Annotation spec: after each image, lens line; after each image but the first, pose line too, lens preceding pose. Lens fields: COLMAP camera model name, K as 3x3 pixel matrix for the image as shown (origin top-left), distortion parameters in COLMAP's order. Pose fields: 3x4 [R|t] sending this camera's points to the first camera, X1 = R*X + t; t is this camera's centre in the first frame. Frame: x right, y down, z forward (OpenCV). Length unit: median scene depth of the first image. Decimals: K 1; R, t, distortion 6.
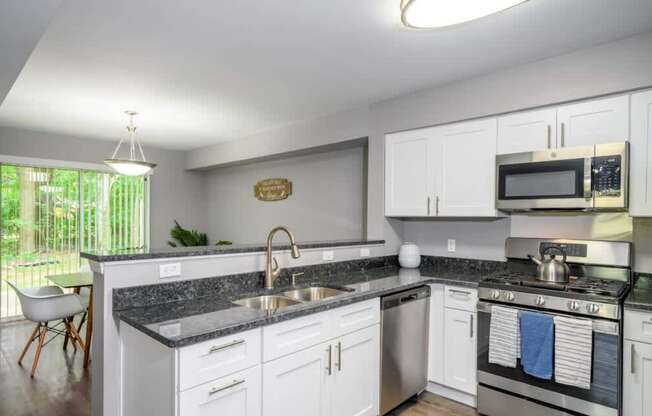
lens RADIAL K [[376.0, 0, 326.0], [0, 376.0, 212.3], [0, 0, 1]] dist [0.005068, 0.000401]
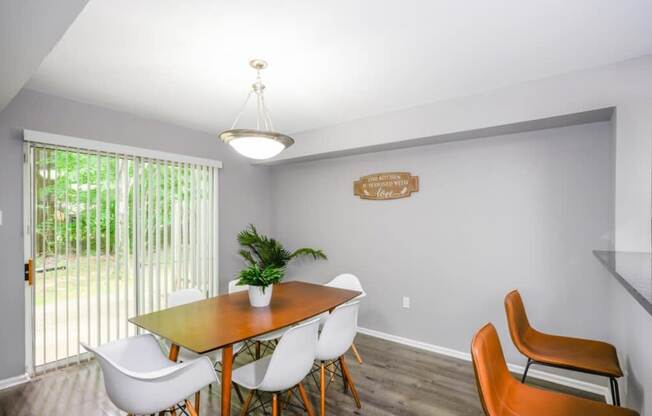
lens RADIAL K [[315.1, 0, 325.3], [0, 315.1, 211.3], [0, 0, 1]] dist [-0.011588, 0.000153]
pose [[0.993681, -0.002169, 0.112222, -0.350283], [0.003323, 0.999943, -0.010099, 0.001162], [-0.112193, 0.010409, 0.993632, 0.332027]]
